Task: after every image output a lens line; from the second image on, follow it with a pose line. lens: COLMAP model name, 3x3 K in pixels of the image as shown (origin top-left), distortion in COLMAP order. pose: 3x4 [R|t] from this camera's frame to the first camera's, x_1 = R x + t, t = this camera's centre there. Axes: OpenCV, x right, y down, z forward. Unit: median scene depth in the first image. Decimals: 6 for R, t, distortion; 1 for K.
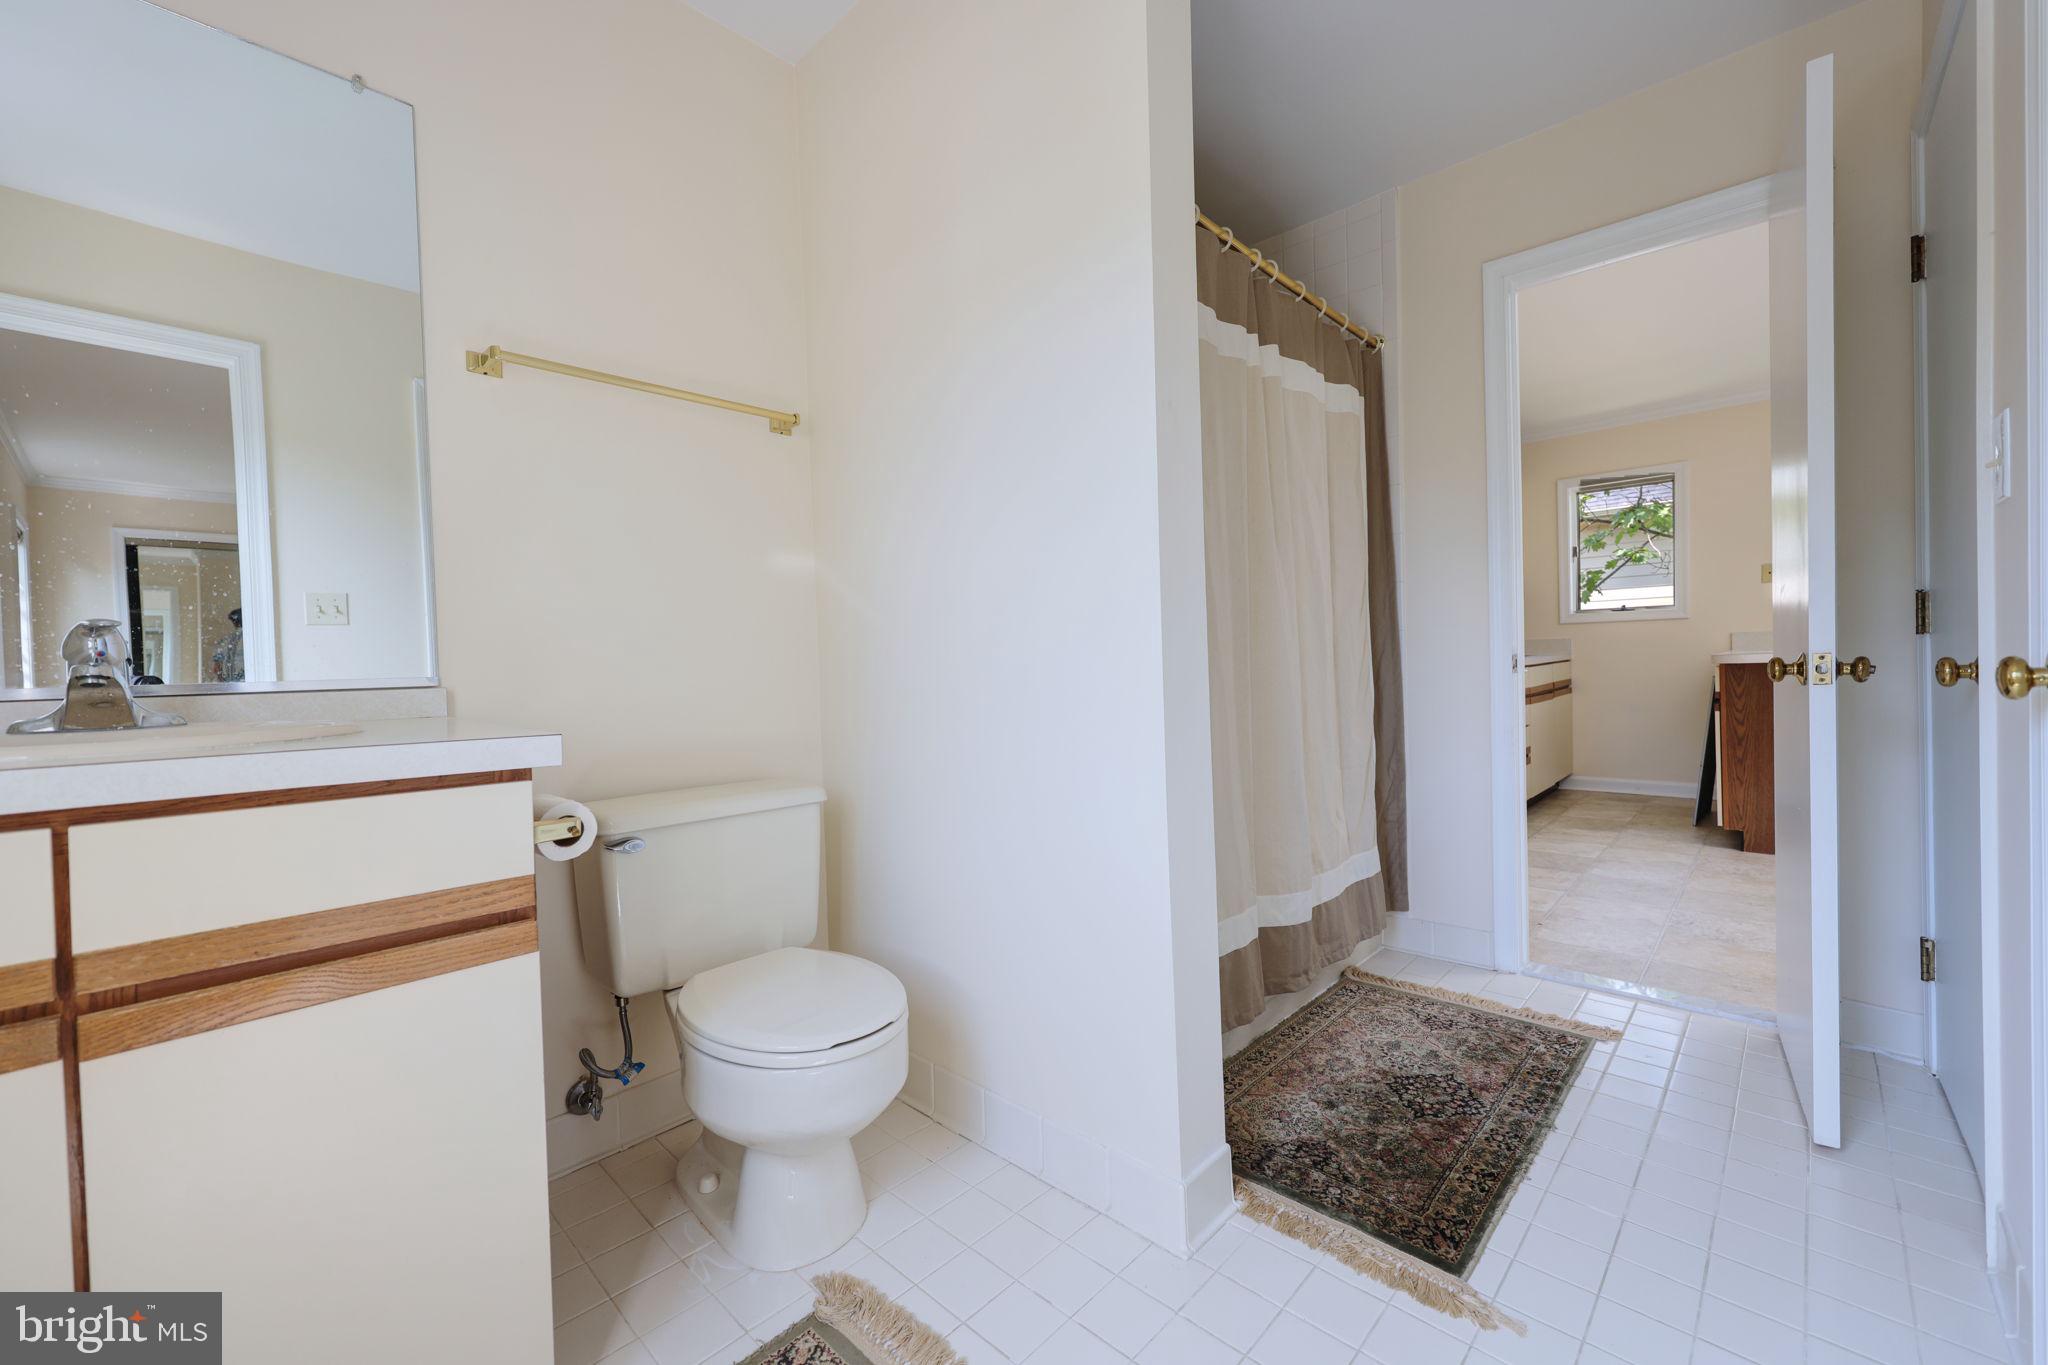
lens RADIAL K [[821.9, 0, 1022.7], [0, 821.9, 672.8], [0, 0, 1]] dist [-0.001061, -0.000281]
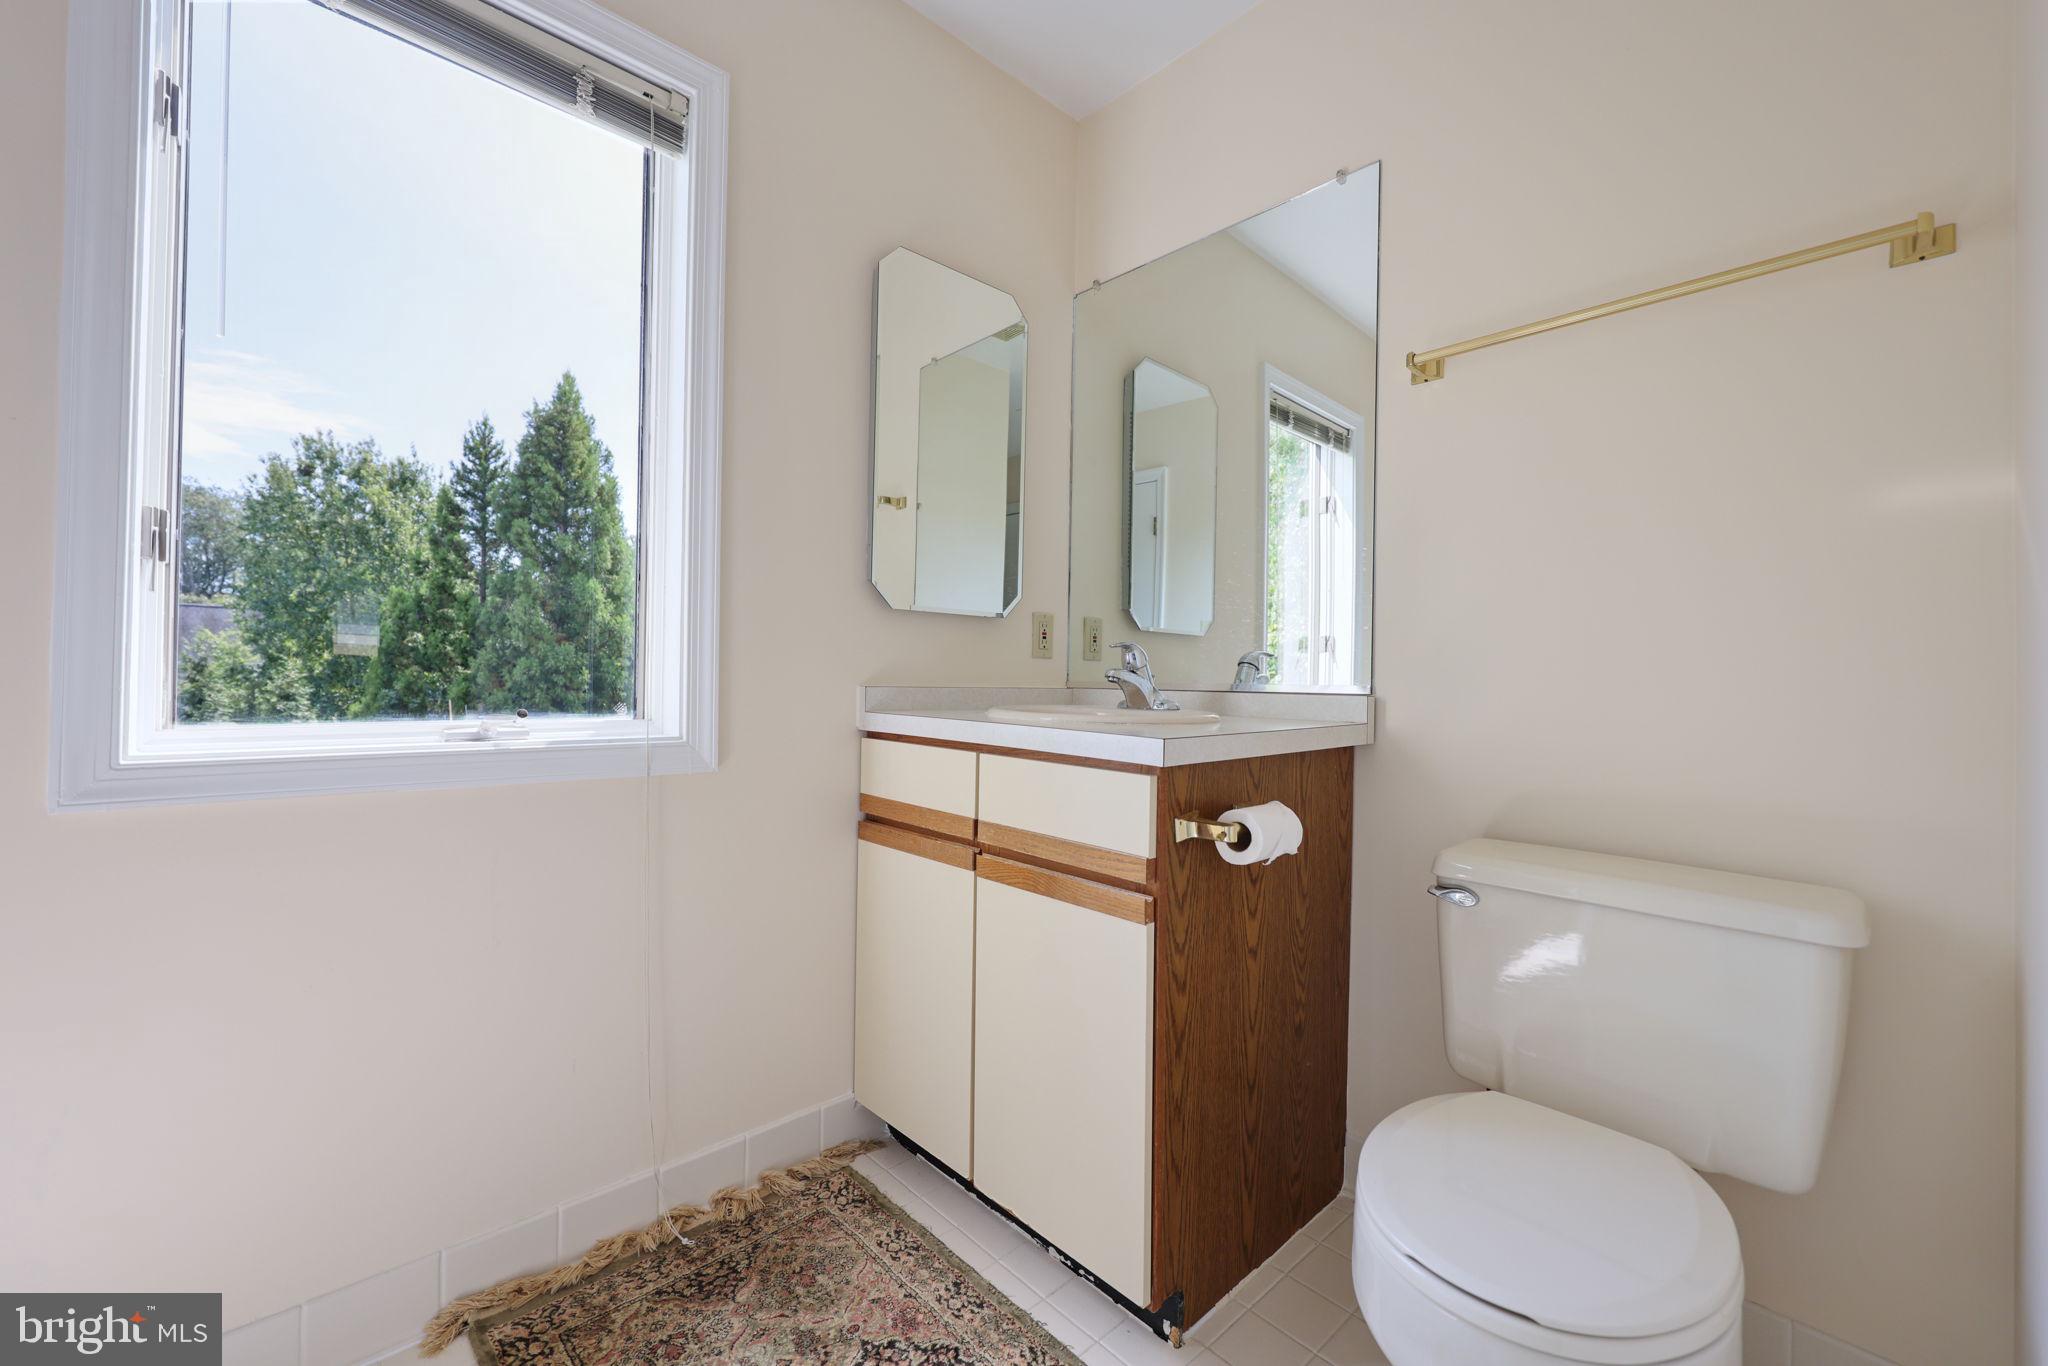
lens RADIAL K [[821.9, 0, 1022.7], [0, 821.9, 673.3], [0, 0, 1]] dist [-0.001061, -0.000281]
pose [[-0.052698, 0.021347, -0.998382, 0.607313], [-0.025975, 0.999404, 0.022740, -0.036651], [0.998273, 0.027131, -0.052112, 0.965546]]
